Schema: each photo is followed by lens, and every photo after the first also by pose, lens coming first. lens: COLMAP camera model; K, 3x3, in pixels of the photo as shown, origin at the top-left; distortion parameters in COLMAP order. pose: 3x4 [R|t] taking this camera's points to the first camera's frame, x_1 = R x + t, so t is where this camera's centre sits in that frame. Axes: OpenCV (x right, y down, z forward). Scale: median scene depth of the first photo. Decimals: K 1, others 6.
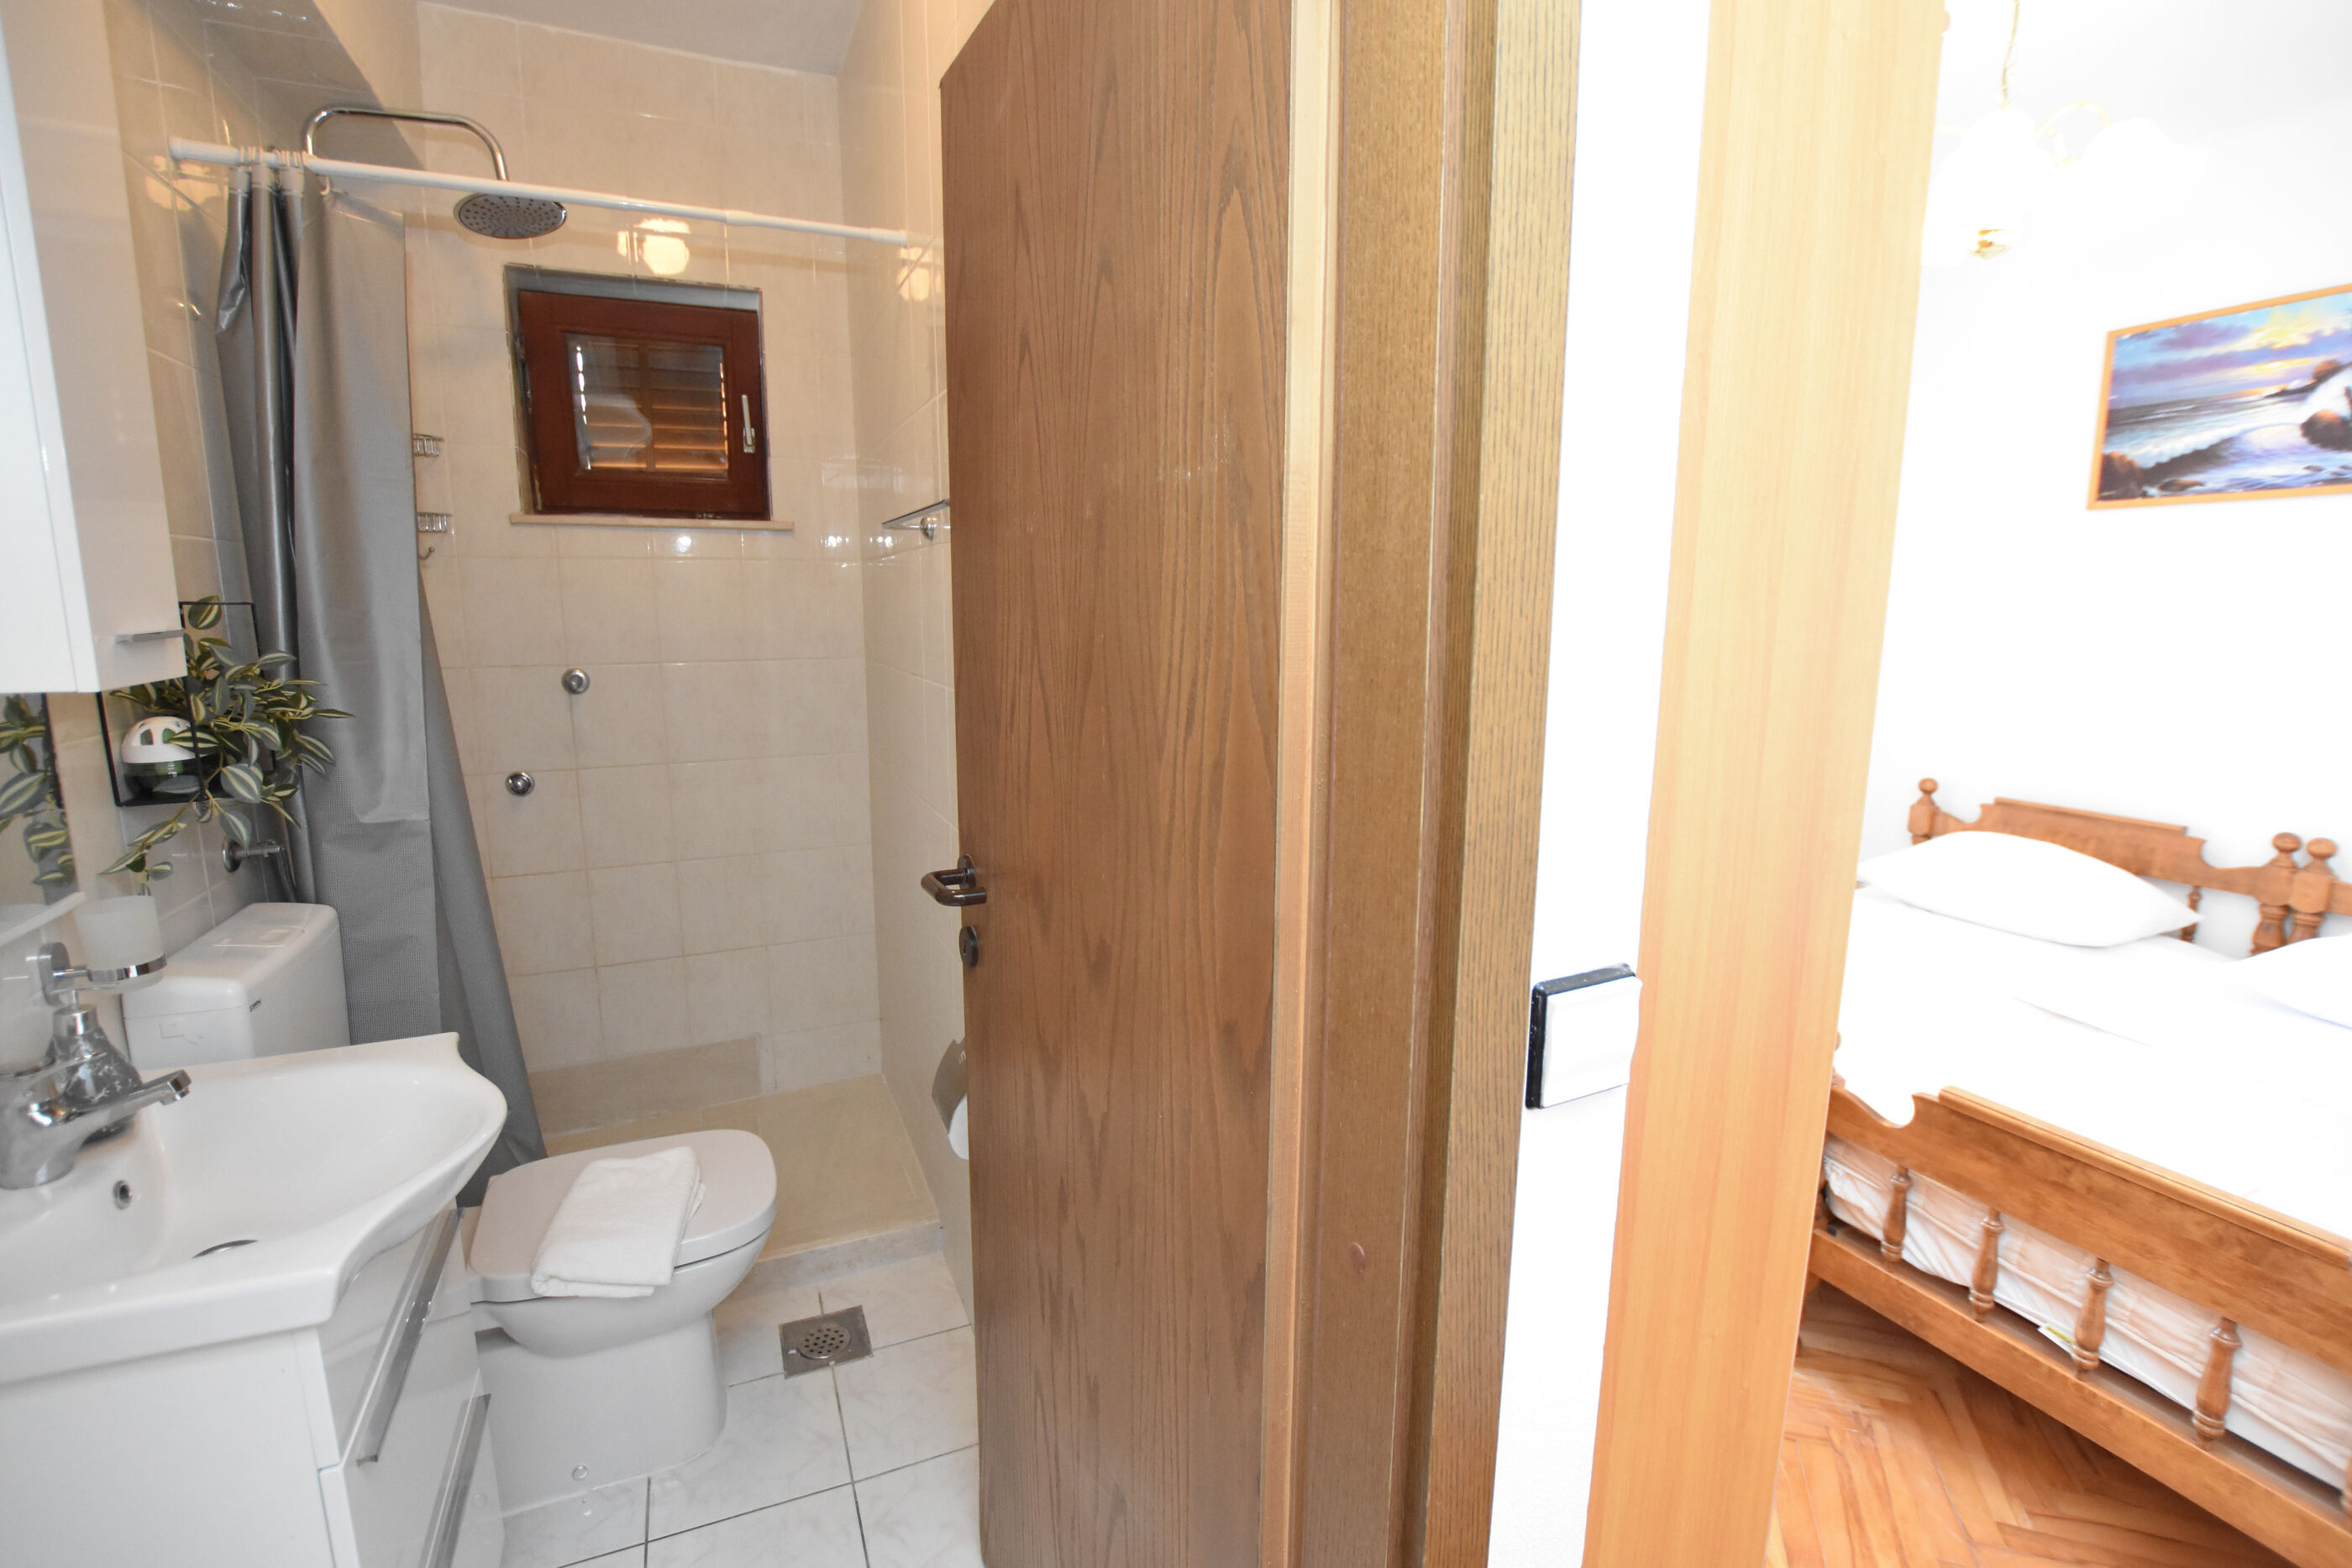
lens RADIAL K [[1022.0, 0, 1176.0], [0, 1022.0, 784.0], [0, 0, 1]] dist [-0.023170, 0.000203]
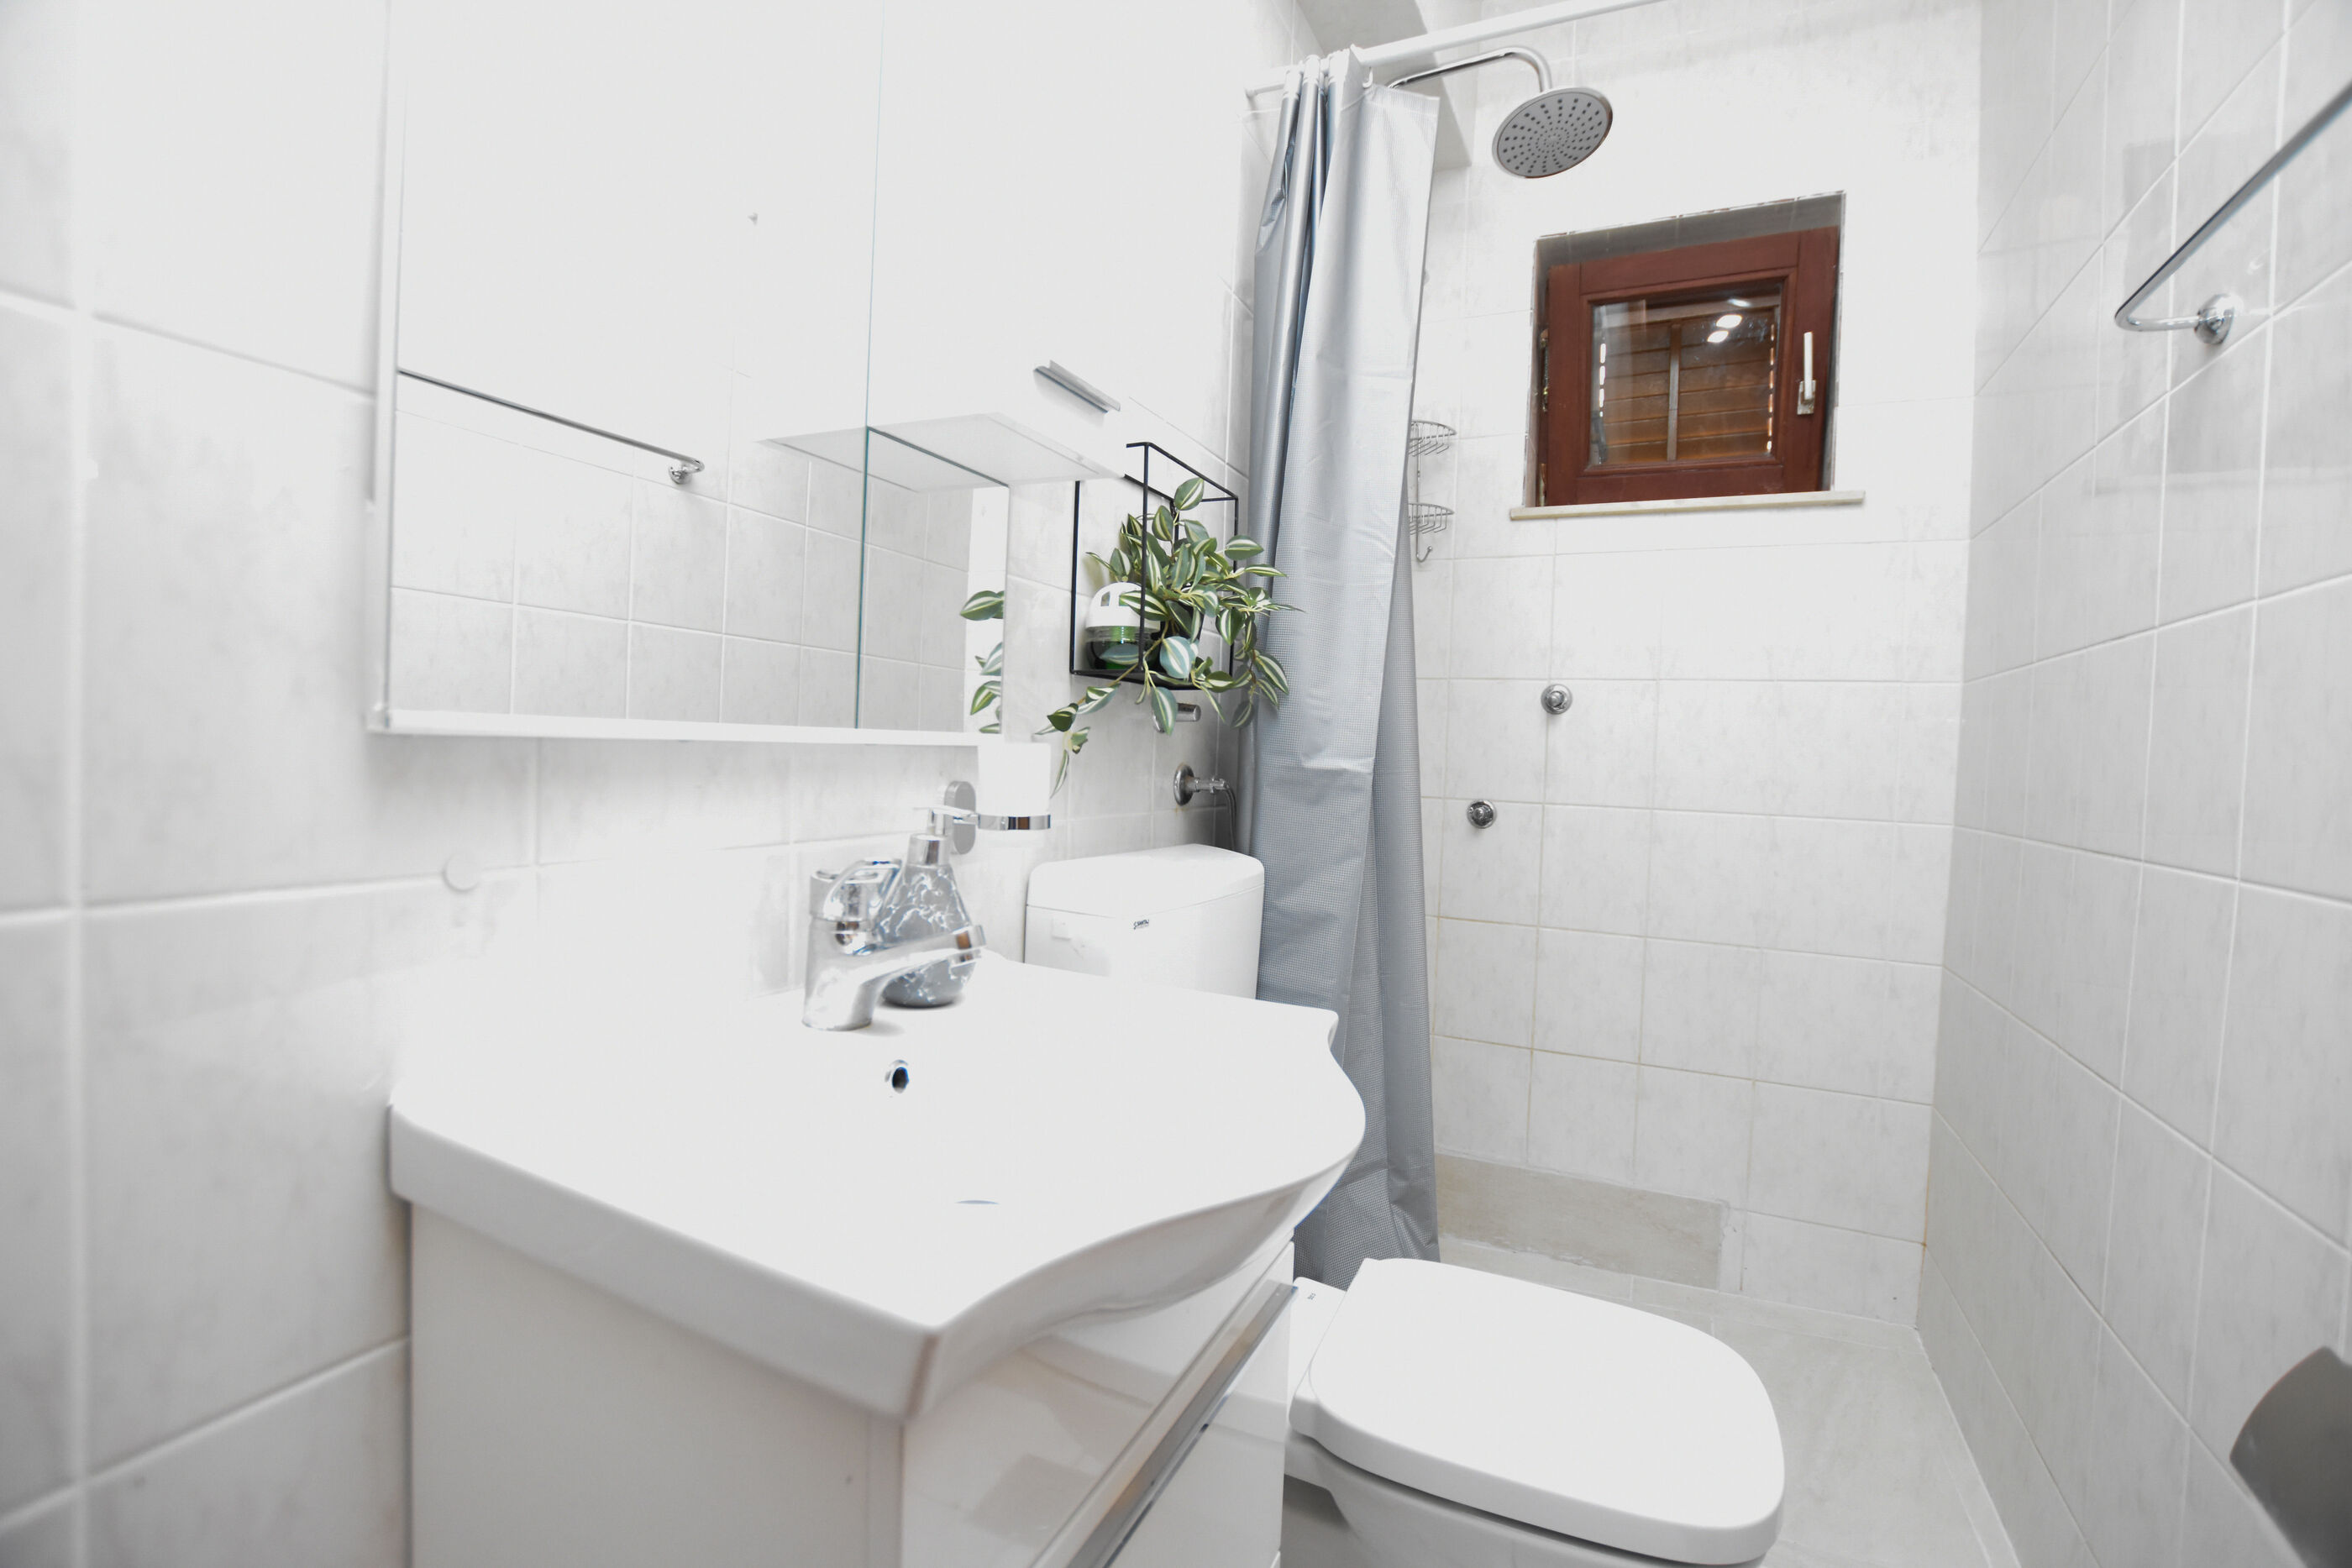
lens RADIAL K [[1035.2, 0, 1174.0], [0, 1035.2, 776.5], [0, 0, 1]] dist [-0.023628, -0.000028]
pose [[0.633898, 0.039397, -0.772413, -0.196505], [-0.159639, 0.983861, -0.080830, 0.124036], [0.756762, 0.174545, 0.629956, 0.351743]]
